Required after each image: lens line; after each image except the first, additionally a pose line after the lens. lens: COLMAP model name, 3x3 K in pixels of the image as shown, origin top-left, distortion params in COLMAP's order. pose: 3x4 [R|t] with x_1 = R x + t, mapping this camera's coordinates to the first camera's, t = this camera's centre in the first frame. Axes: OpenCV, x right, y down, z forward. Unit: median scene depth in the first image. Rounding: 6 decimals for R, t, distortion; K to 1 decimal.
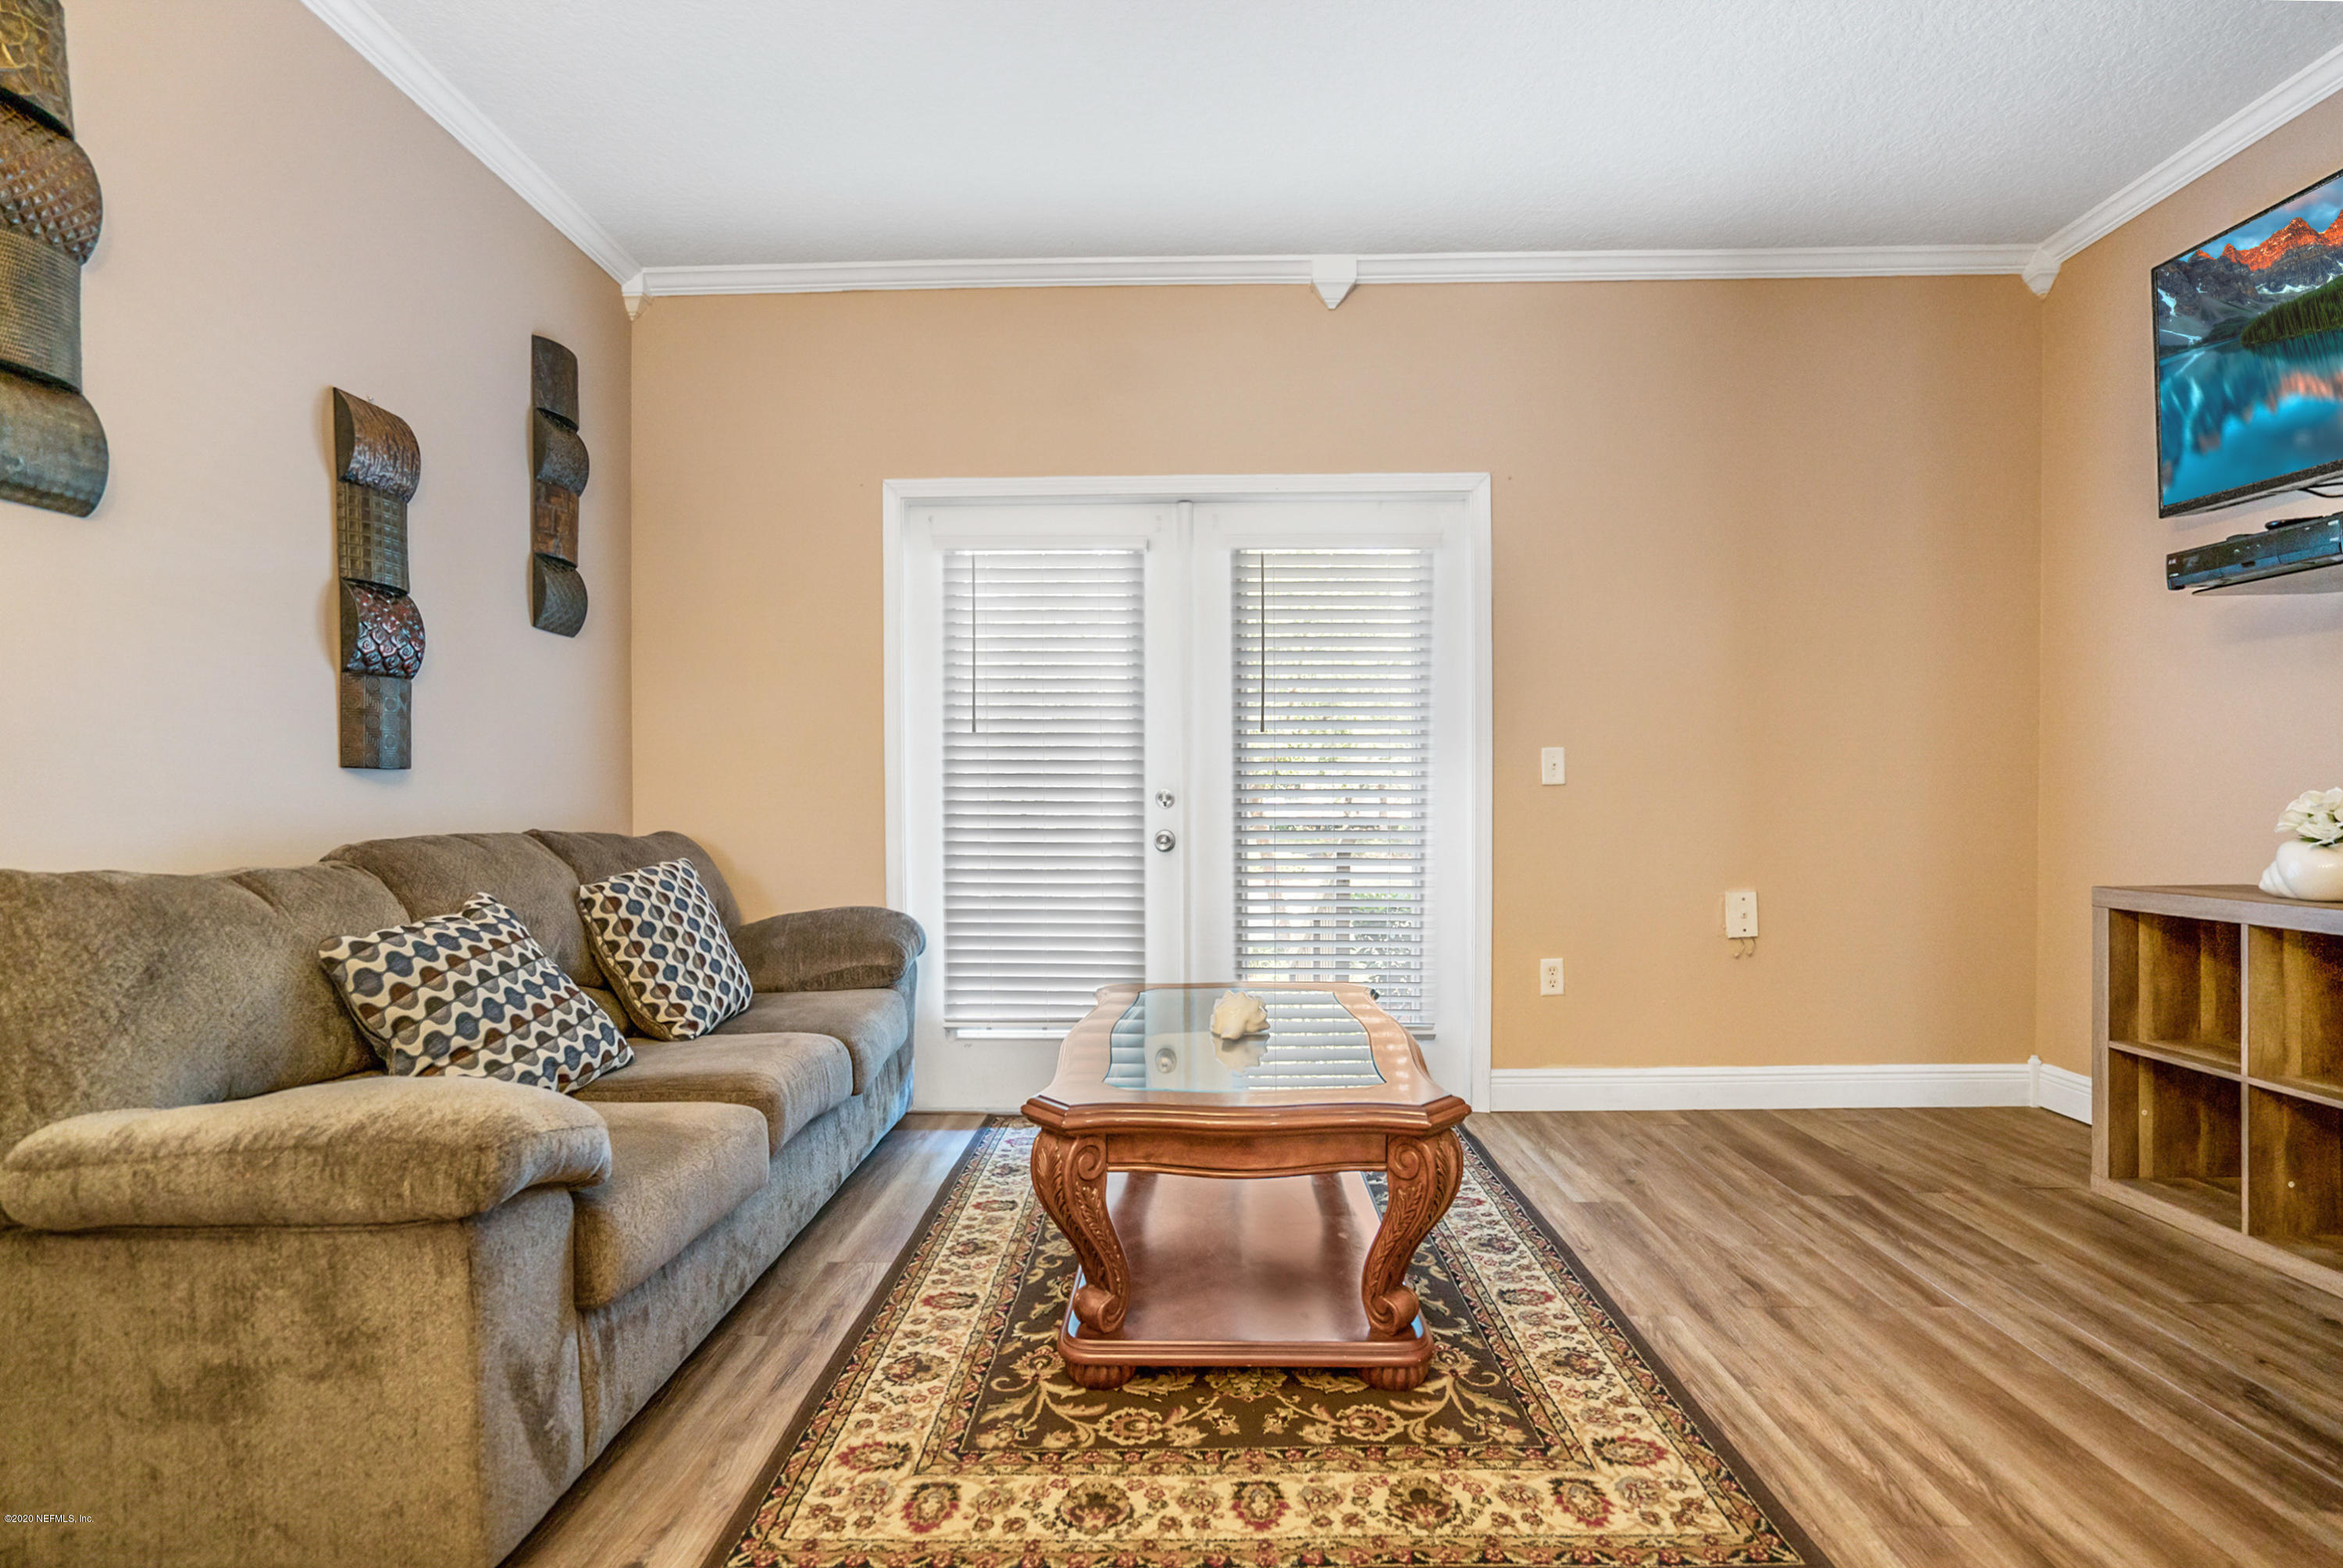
lens RADIAL K [[1101.3, 0, 1170.5], [0, 1101.3, 815.0], [0, 0, 1]] dist [-0.041370, 0.021963]
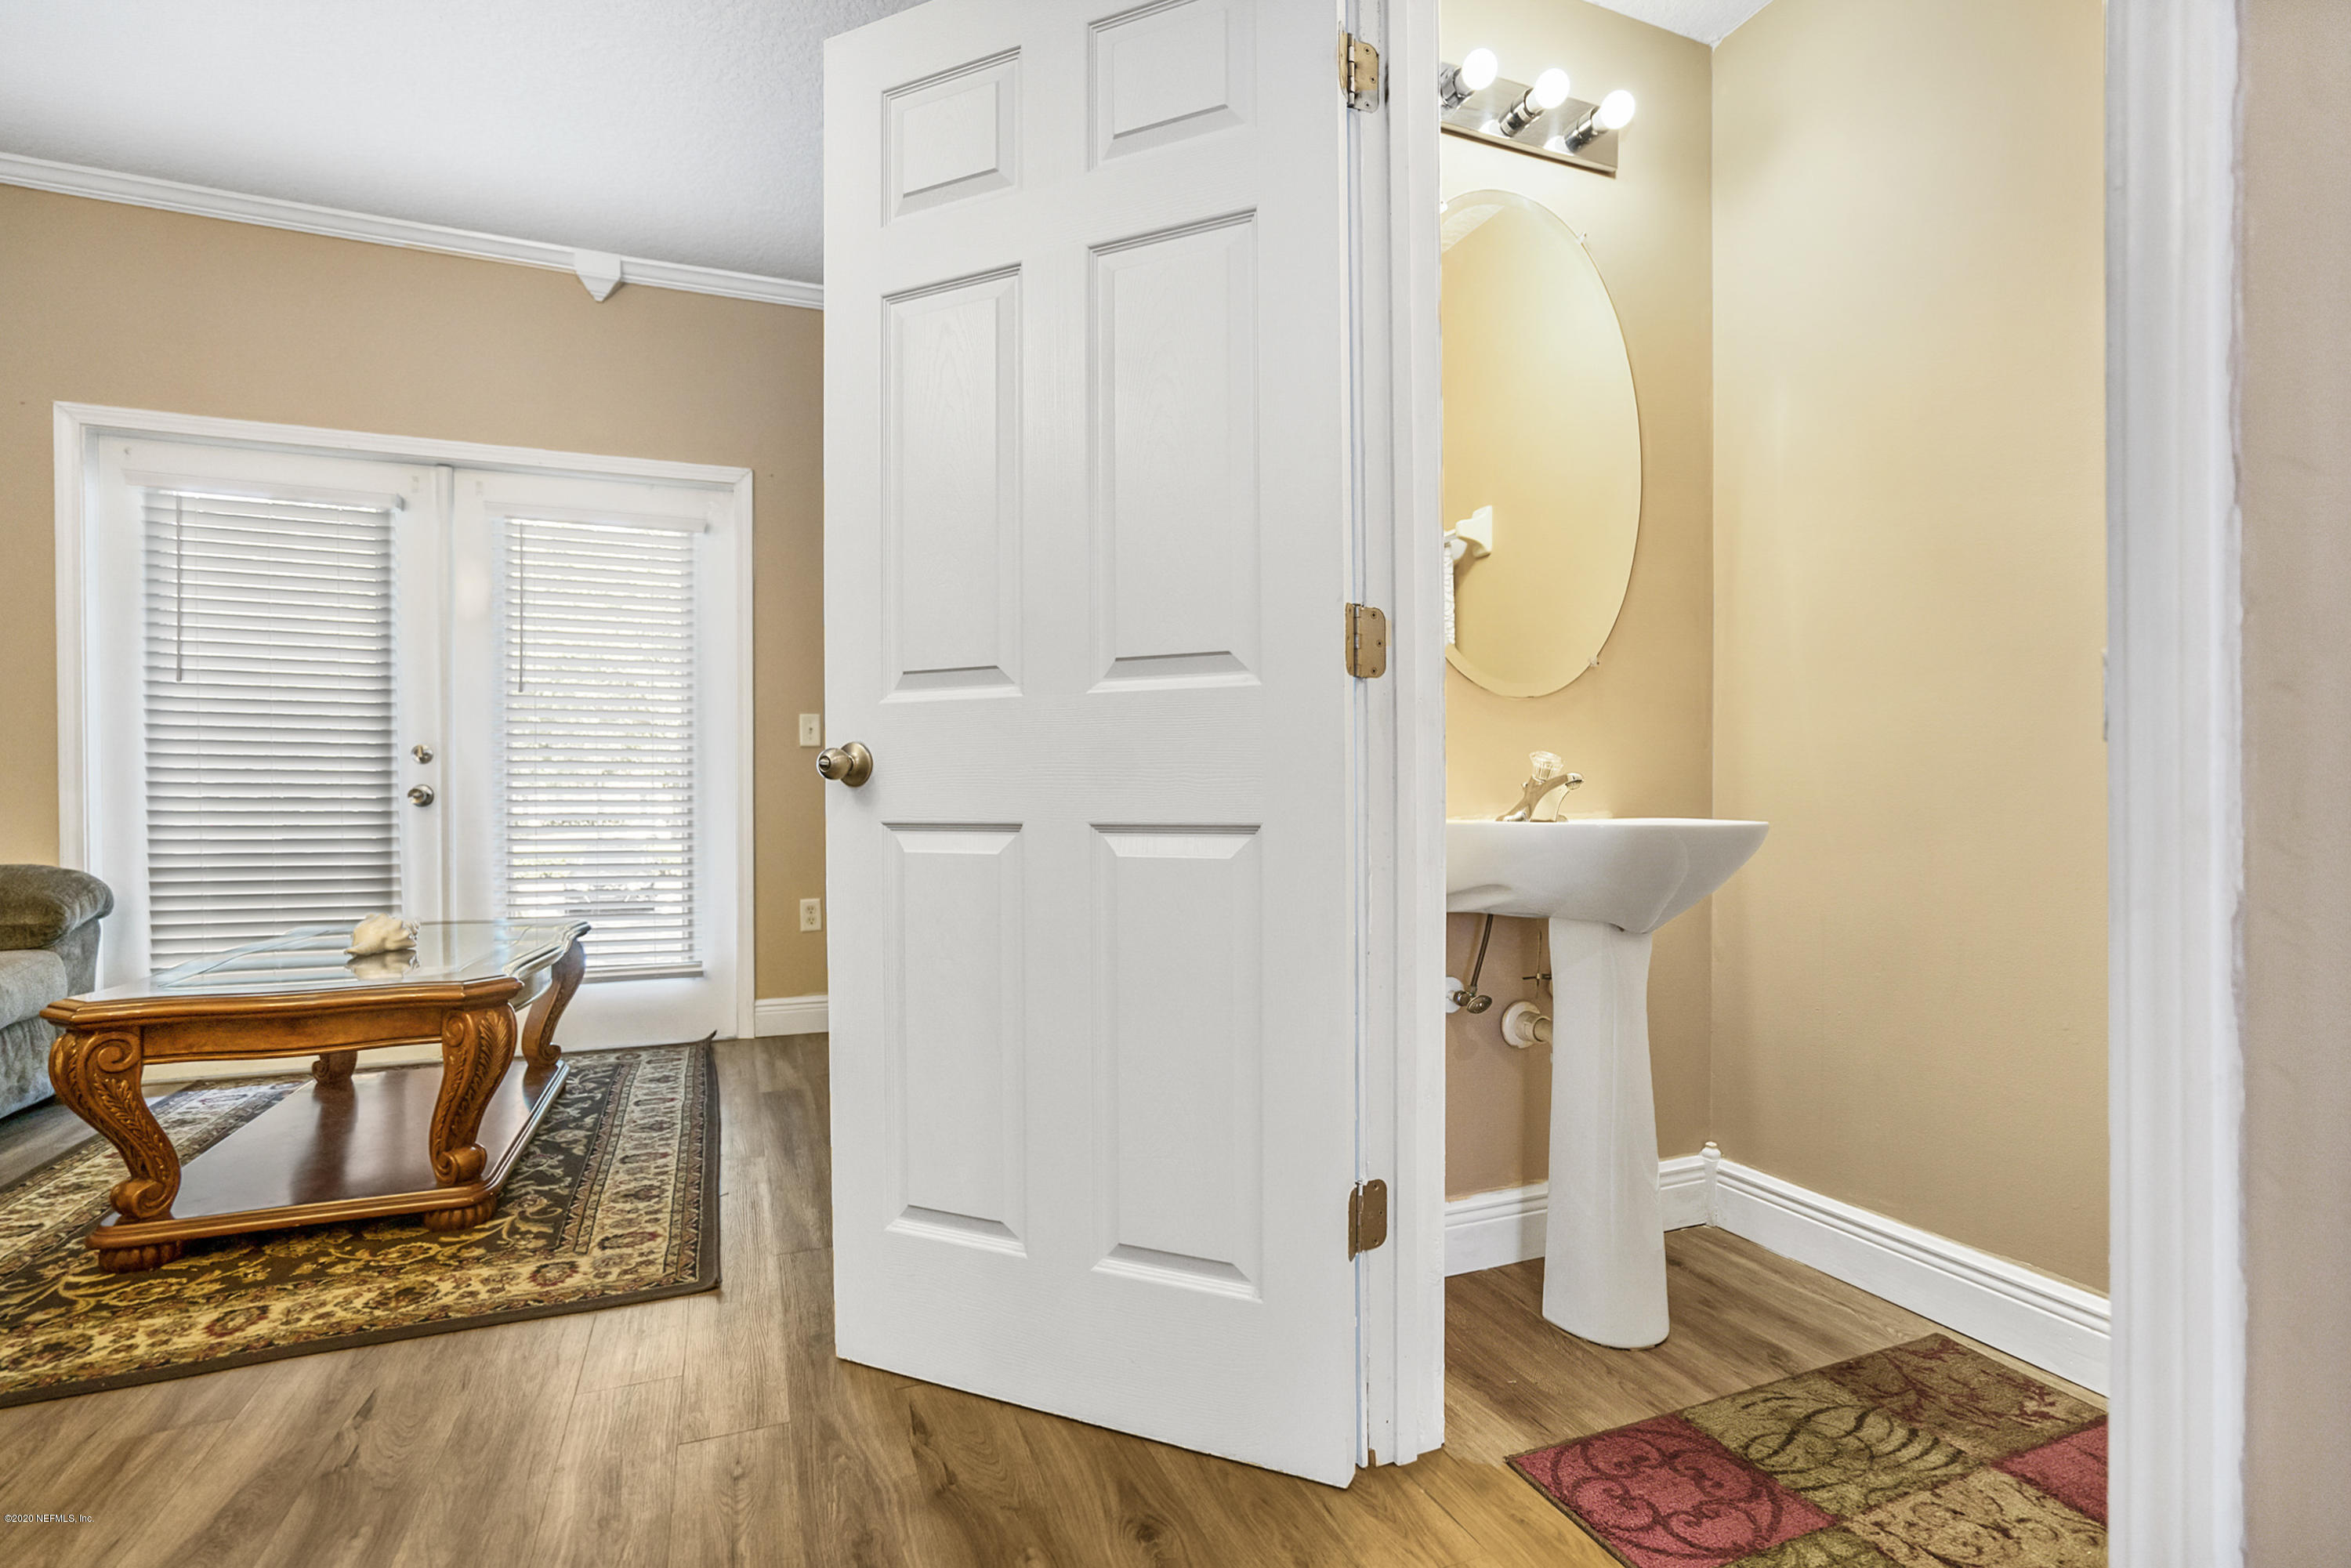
lens RADIAL K [[1104.4, 0, 1147.8], [0, 1104.4, 800.9], [0, 0, 1]] dist [-0.022619, 0.016072]
pose [[0.923154, 0.001065, 0.384430, 0.435259], [0.003151, 0.999942, -0.010335, 0.078359], [-0.384419, 0.010752, 0.923096, -0.377455]]
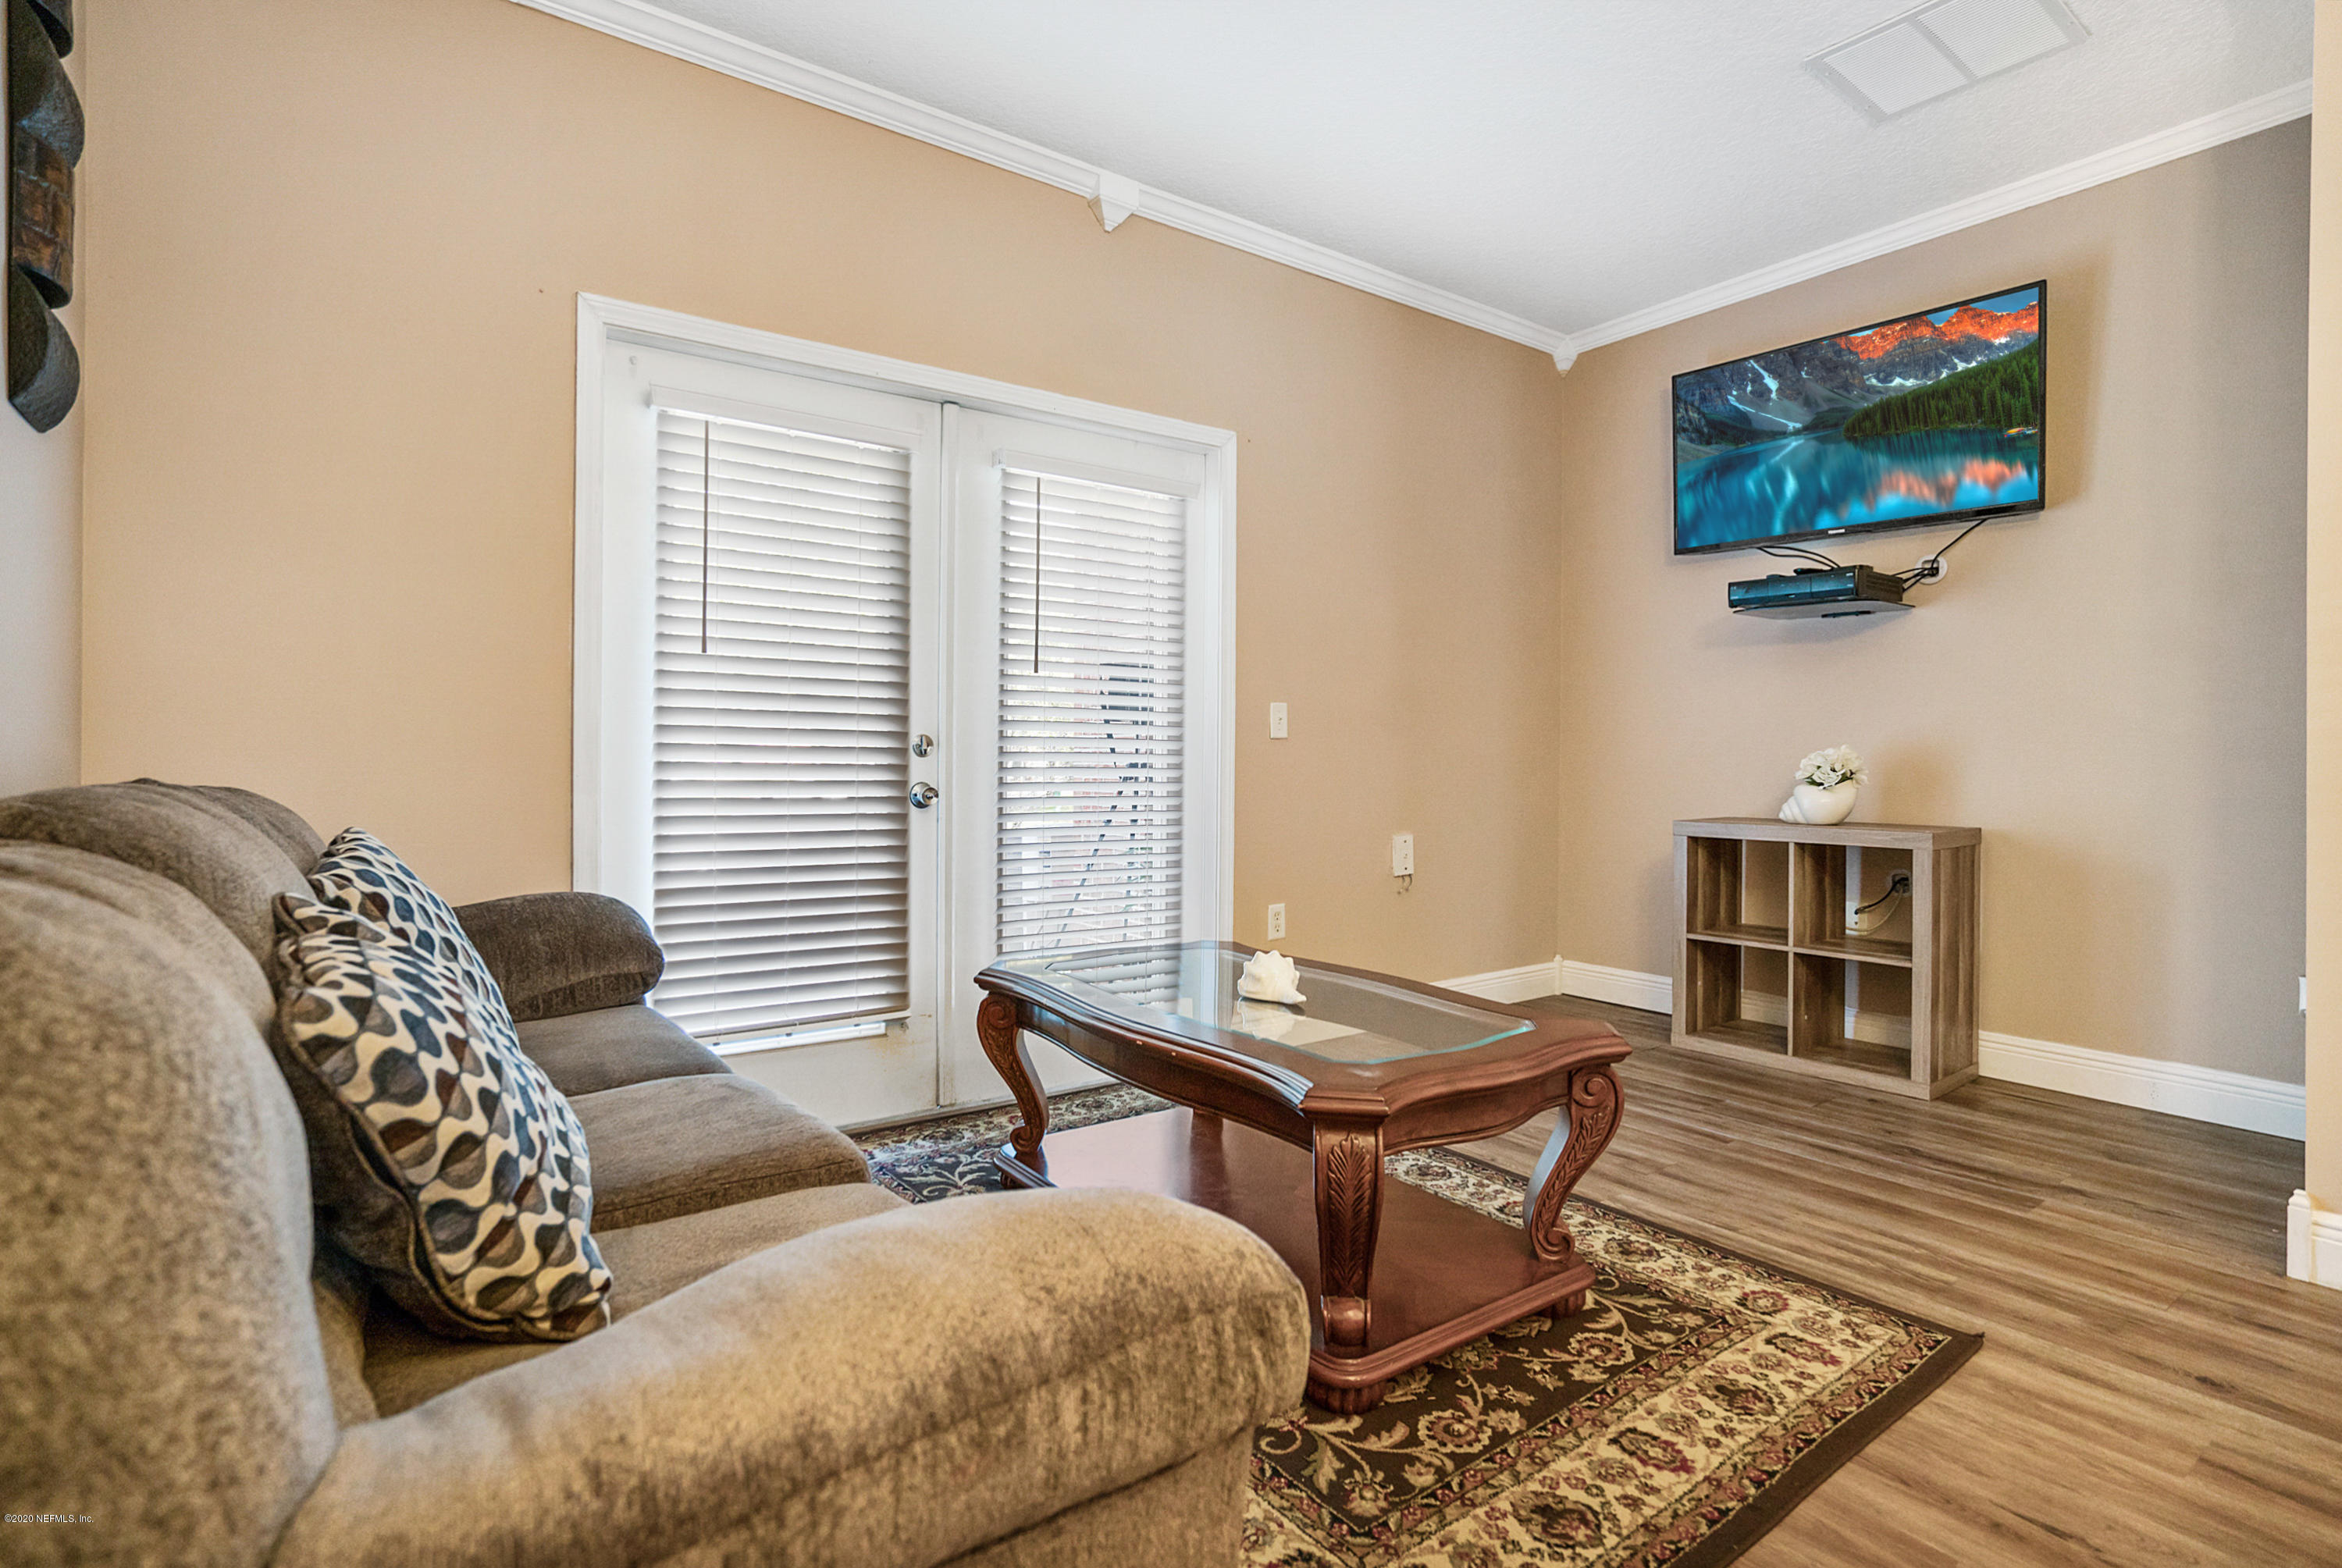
lens RADIAL K [[1132.4, 0, 1161.4], [0, 1132.4, 760.8], [0, 0, 1]] dist [-0.044392, 0.024691]
pose [[0.803474, 0.008874, 0.595274, -0.731098], [-0.000942, 0.999907, -0.013634, 0.016436], [-0.595340, 0.010394, 0.803407, 0.367652]]
